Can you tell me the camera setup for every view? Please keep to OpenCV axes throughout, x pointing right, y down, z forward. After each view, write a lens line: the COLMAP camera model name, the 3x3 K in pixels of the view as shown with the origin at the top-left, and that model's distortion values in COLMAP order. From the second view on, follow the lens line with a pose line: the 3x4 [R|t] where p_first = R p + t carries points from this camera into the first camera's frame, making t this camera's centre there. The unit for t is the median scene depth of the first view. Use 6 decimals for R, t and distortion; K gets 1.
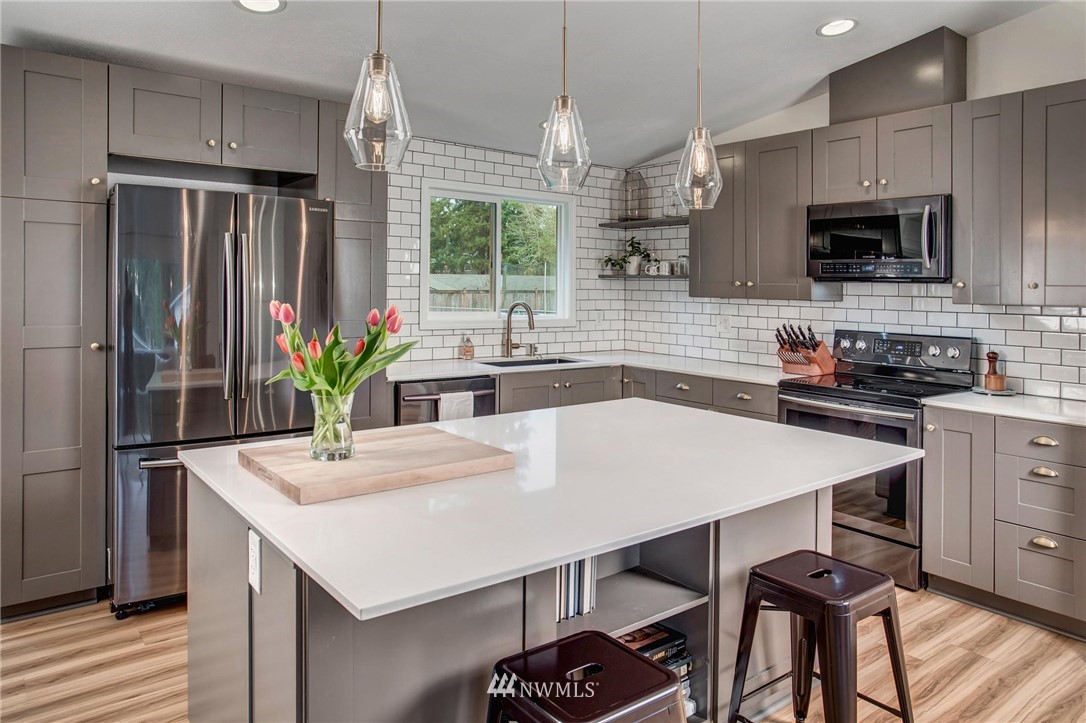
lens RADIAL K [[737.6, 0, 539.9], [0, 737.6, 284.0], [0, 0, 1]] dist [-0.001599, -0.000799]
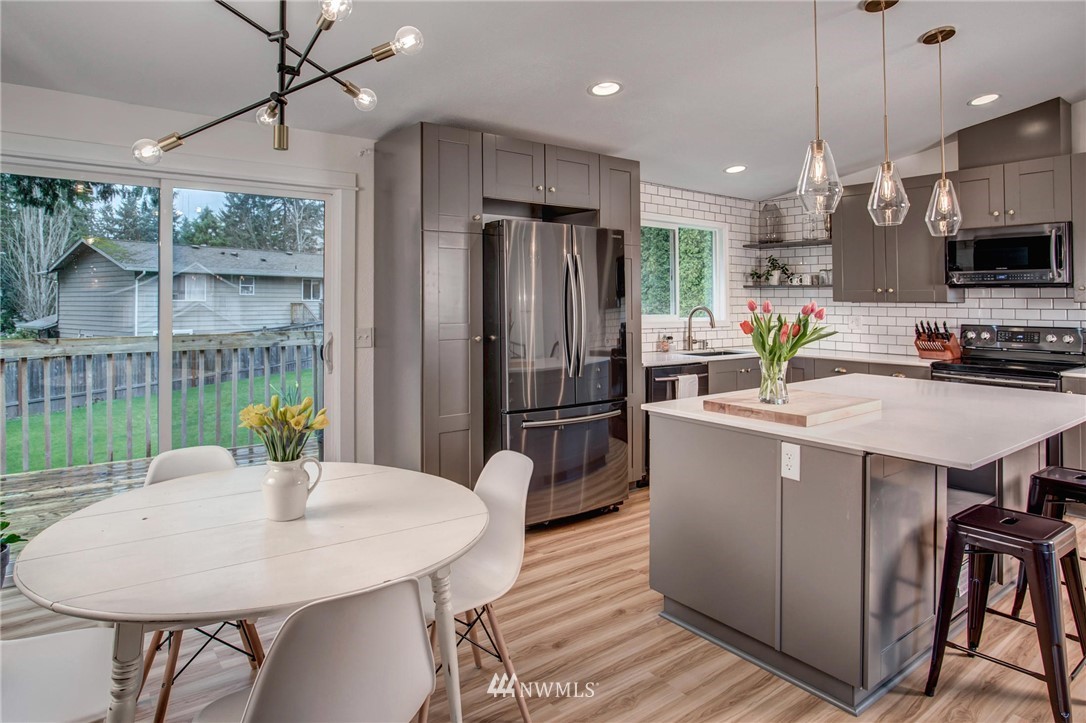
lens RADIAL K [[649.6, 0, 544.8], [0, 649.6, 289.2], [0, 0, 1]] dist [-0.024332, 0.001900]
pose [[0.999931, -0.010785, 0.004561, -0.327527], [0.010841, 0.999865, -0.012326, 0.004929], [-0.004428, 0.012375, 0.999914, -0.134635]]
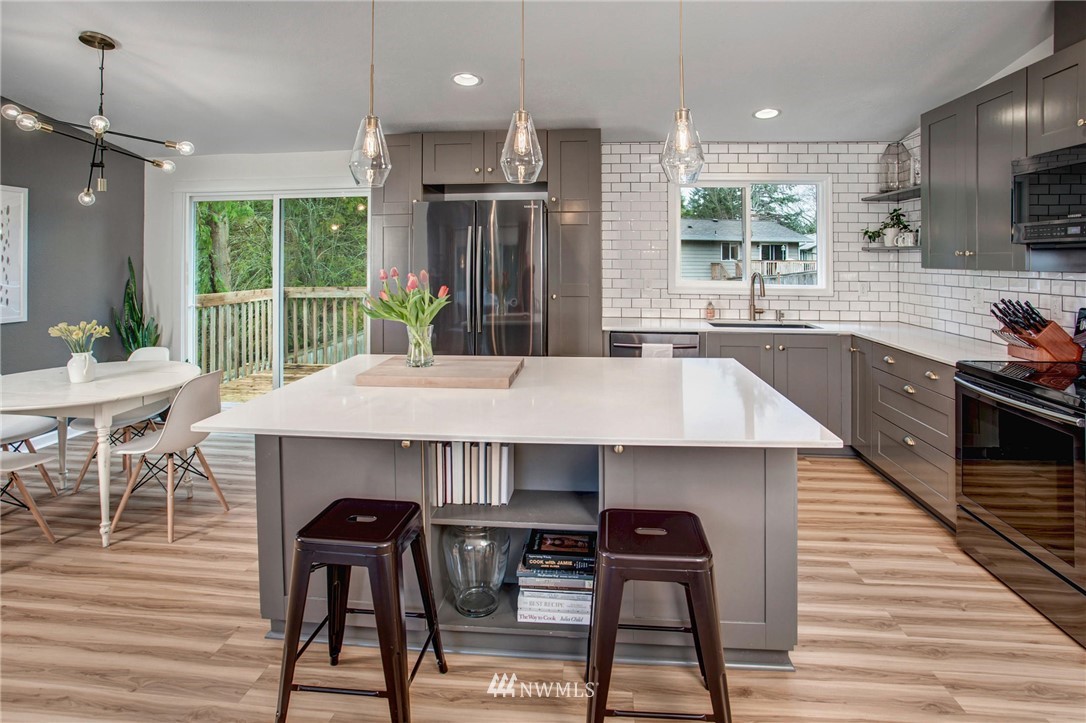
lens RADIAL K [[558.9, 0, 549.9], [0, 558.9, 278.2], [0, 0, 1]] dist [-0.047509, -0.000196]
pose [[0.730660, 0.011238, -0.682648, 0.354902], [0.011202, 0.999533, 0.028445, 0.004782], [0.682649, -0.028430, 0.730193, 0.161320]]
